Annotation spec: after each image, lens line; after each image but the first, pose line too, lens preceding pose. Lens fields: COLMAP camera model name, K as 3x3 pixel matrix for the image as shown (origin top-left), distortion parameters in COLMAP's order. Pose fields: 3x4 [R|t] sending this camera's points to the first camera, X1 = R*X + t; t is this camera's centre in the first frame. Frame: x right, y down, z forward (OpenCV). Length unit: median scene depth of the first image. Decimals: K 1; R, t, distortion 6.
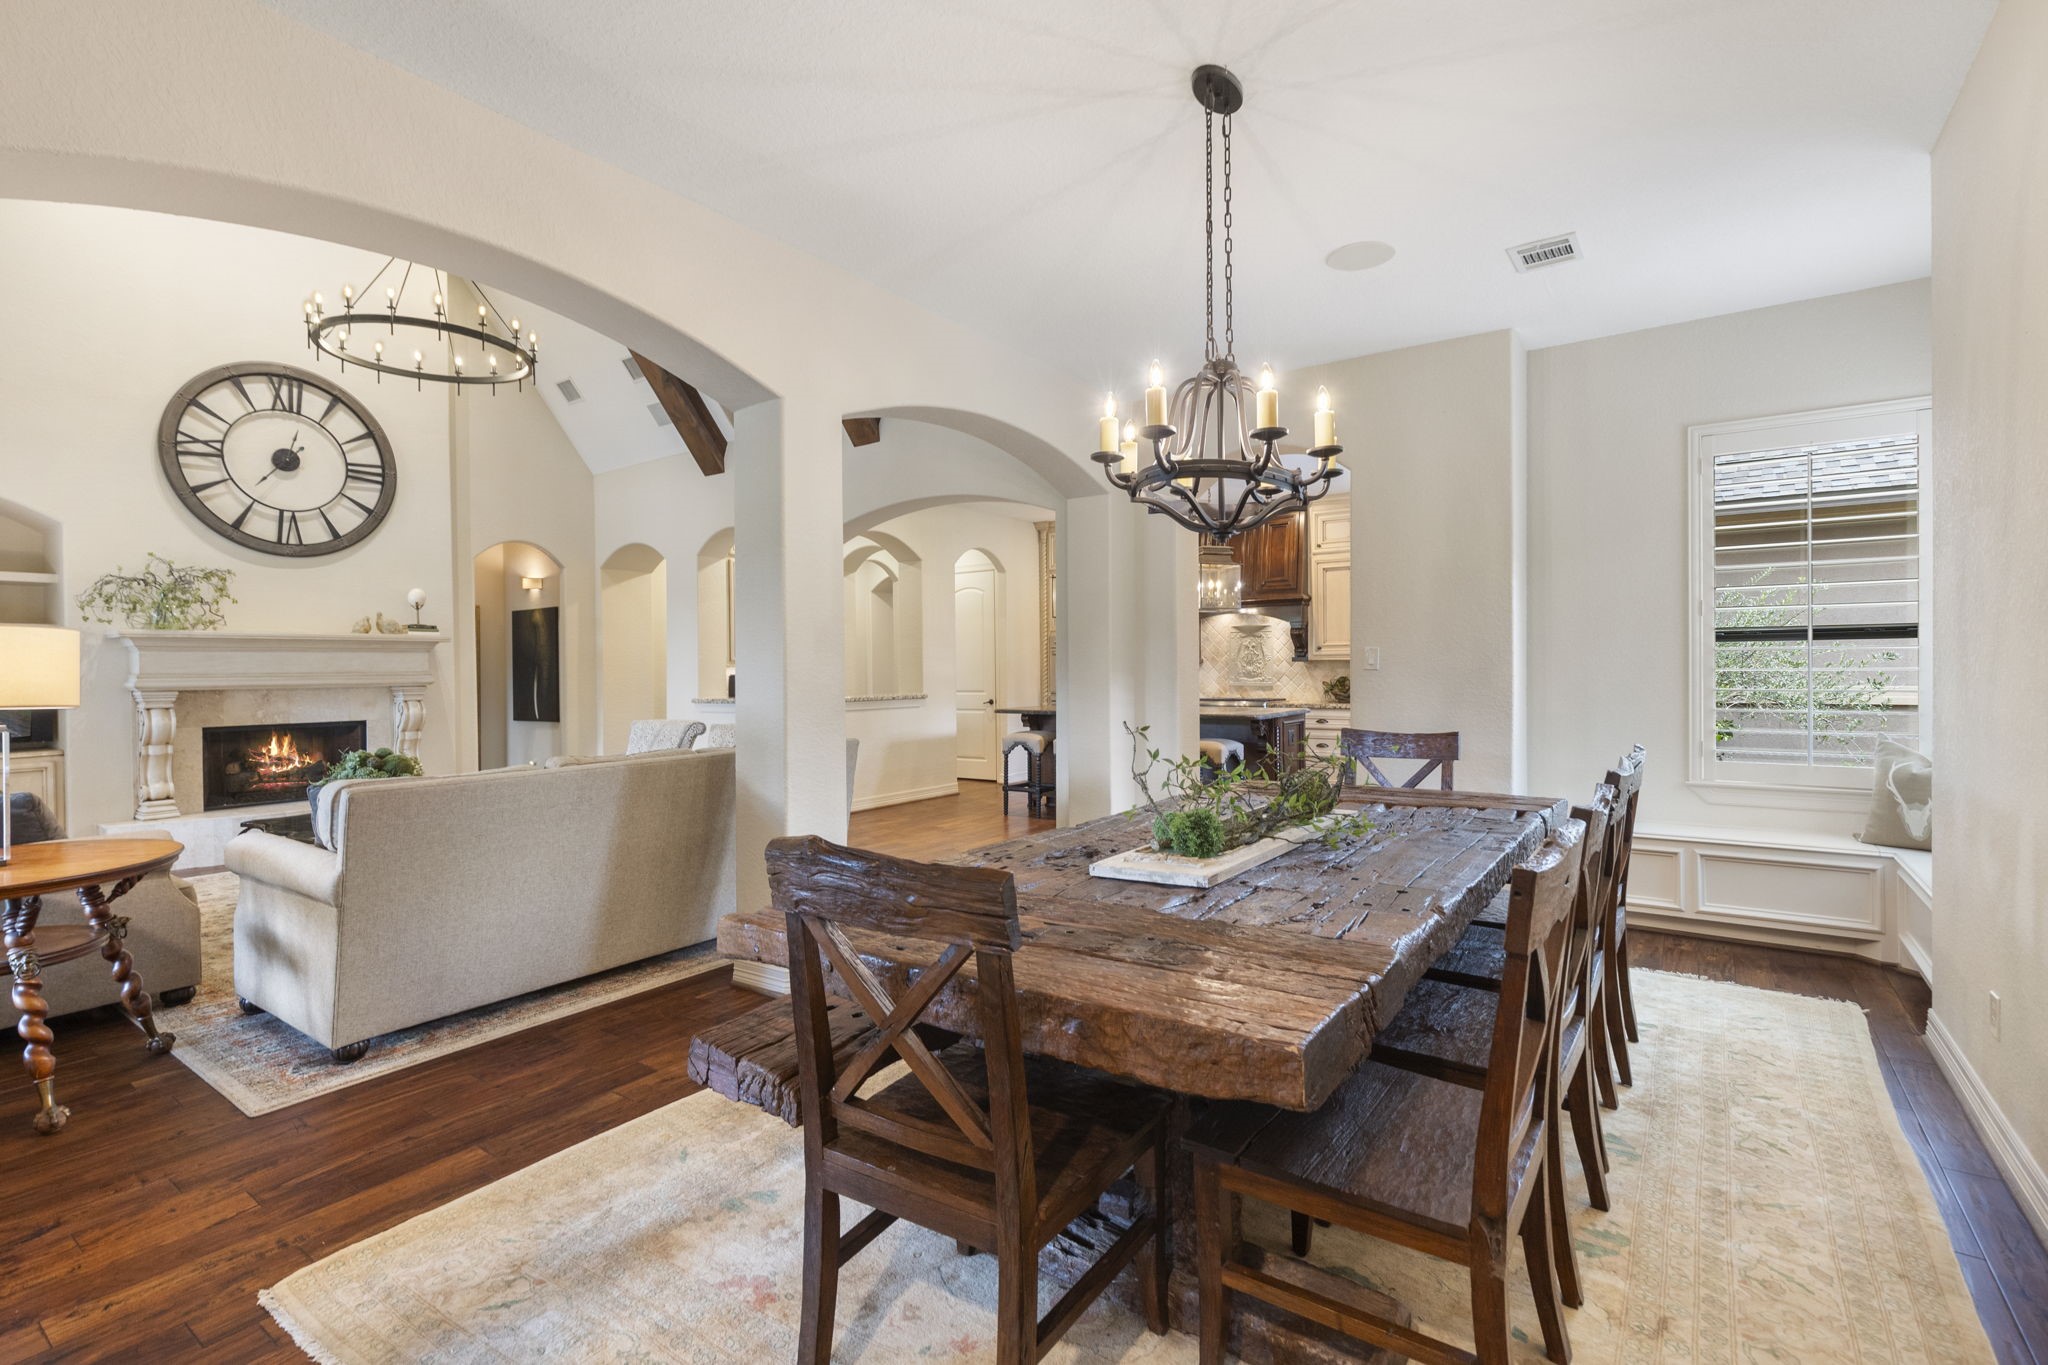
lens RADIAL K [[939.0, 0, 1024.0], [0, 939.0, 682.5], [0, 0, 1]] dist [0.000061, 0.000006]
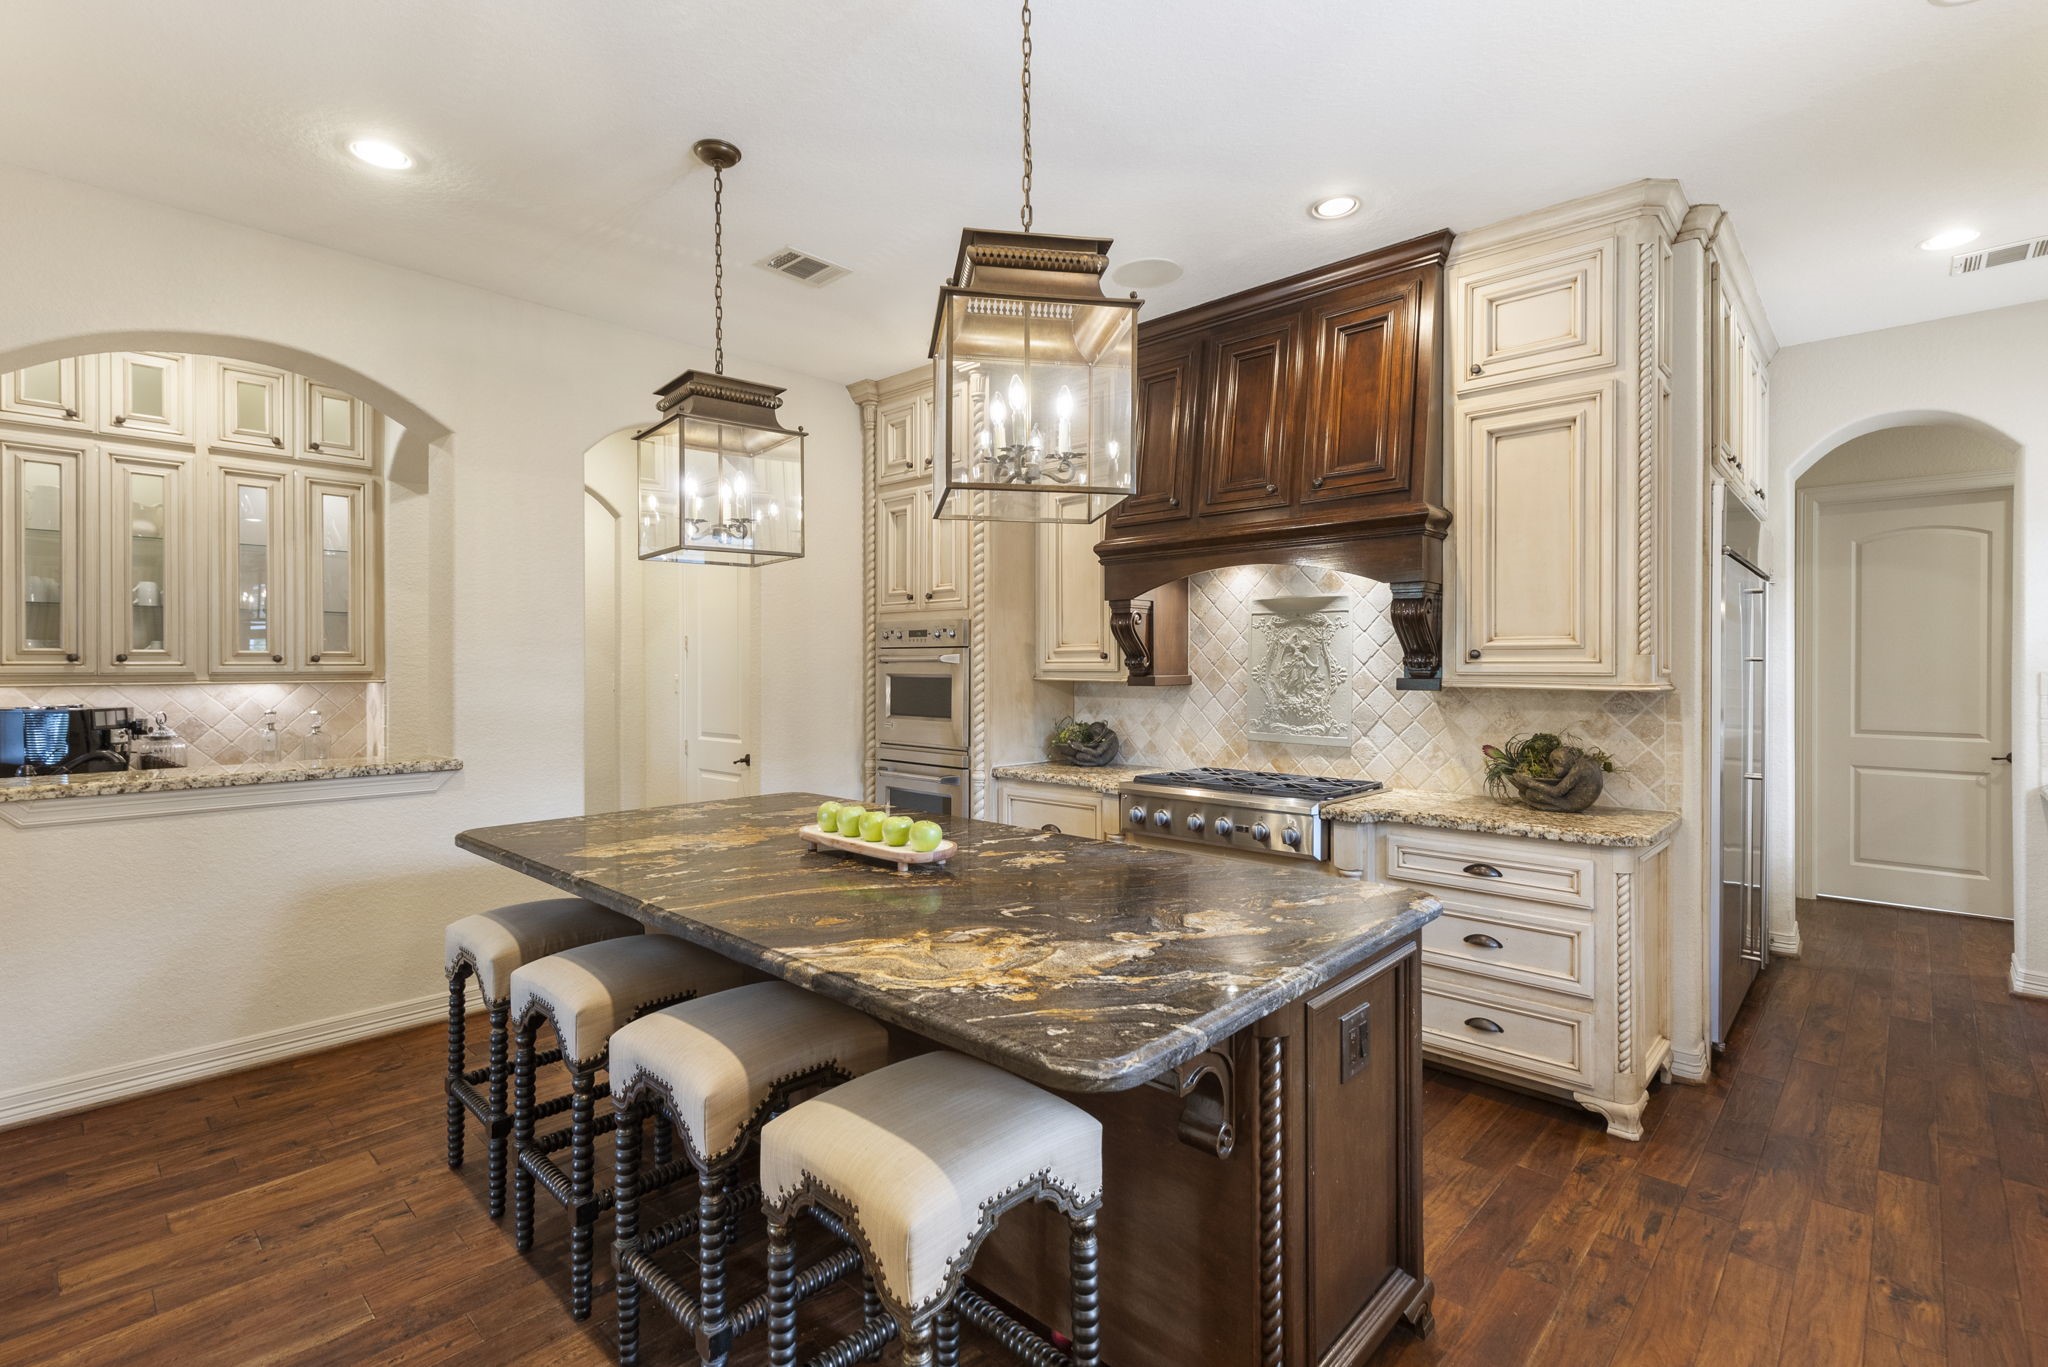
lens RADIAL K [[937.1, 0, 1026.9], [0, 937.1, 665.2], [0, 0, 1]] dist [0.000463, 0.000058]
pose [[0.991313, 0.013036, -0.130878, 0.187829], [-0.015055, 0.999782, -0.014444, -0.024521], [0.130661, 0.016289, 0.991293, 0.610419]]
